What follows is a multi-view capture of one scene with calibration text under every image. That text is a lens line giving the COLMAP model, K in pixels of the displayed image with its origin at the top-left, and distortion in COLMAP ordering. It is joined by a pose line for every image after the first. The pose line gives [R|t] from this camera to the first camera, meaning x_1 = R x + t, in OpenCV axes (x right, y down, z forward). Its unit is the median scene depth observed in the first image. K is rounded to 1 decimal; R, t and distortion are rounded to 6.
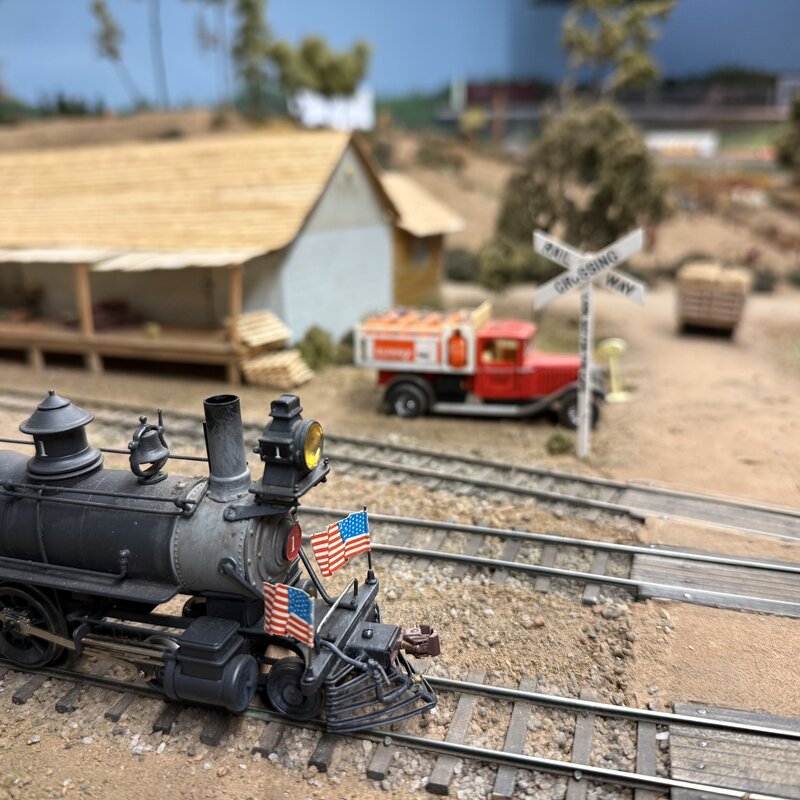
lens RADIAL K [[789.8, 0, 411.3], [0, 789.8, 403.8], [0, 0, 1]] dist [0.097625, -0.303110]
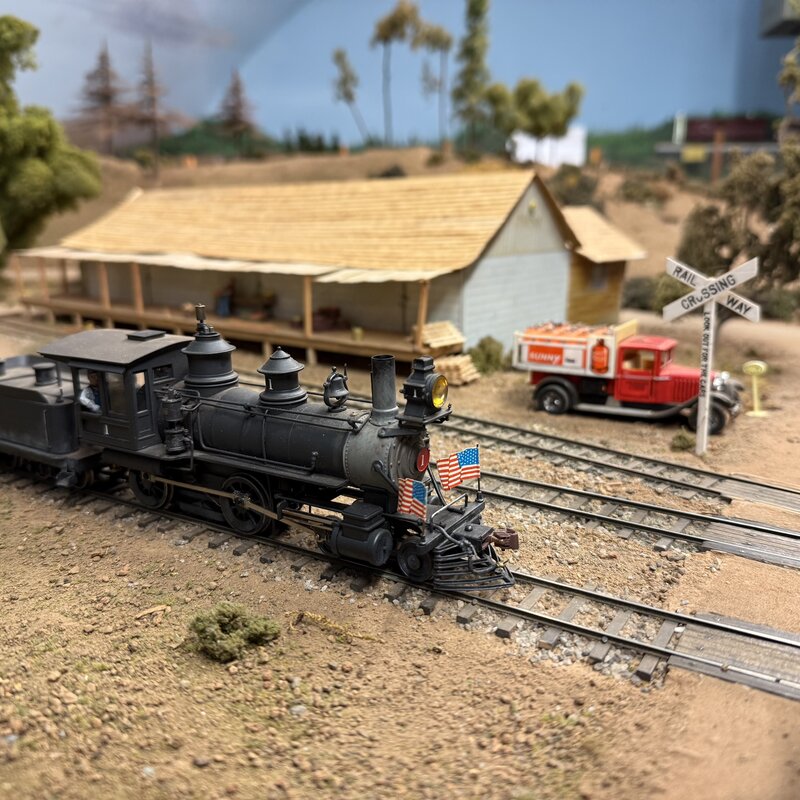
lens RADIAL K [[781.8, 0, 400.0], [0, 781.8, 400.0], [0, 0, 1]] dist [0.093585, -0.234967]
pose [[0.961936, 0.075538, -0.262629, 0.083874], [-0.086050, 0.995876, -0.028740, 0.052893], [0.259375, 0.050246, 0.964469, -0.186338]]
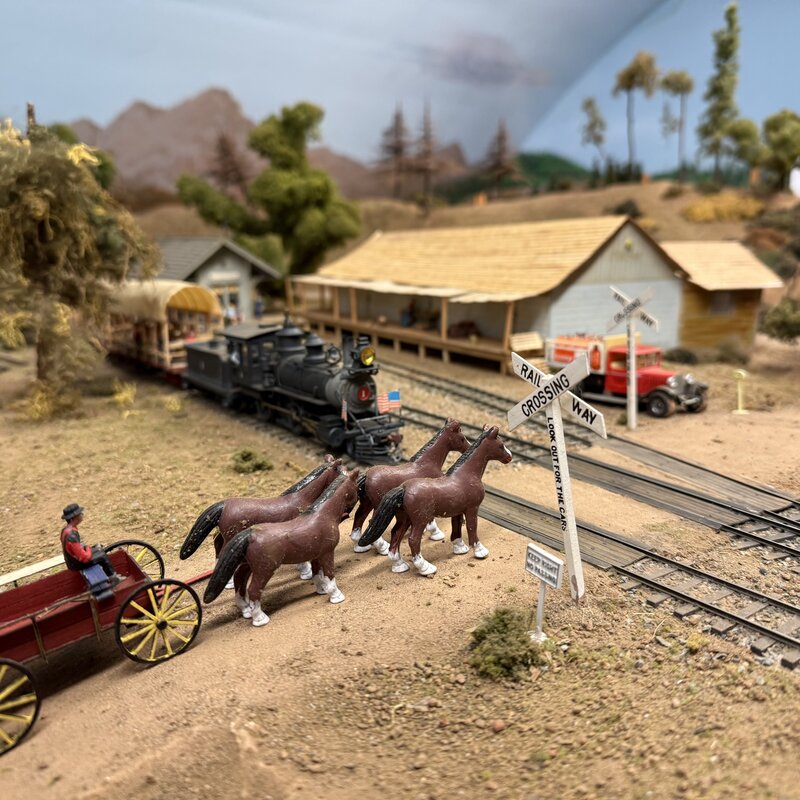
lens RADIAL K [[781.8, 0, 400.0], [0, 781.8, 400.0], [0, 0, 1]] dist [0.093585, -0.234967]
pose [[0.780829, 0.128421, -0.611403, 0.729915], [-0.170050, 0.985383, -0.010200, 0.096683], [0.601156, 0.111933, 0.791254, -0.471936]]
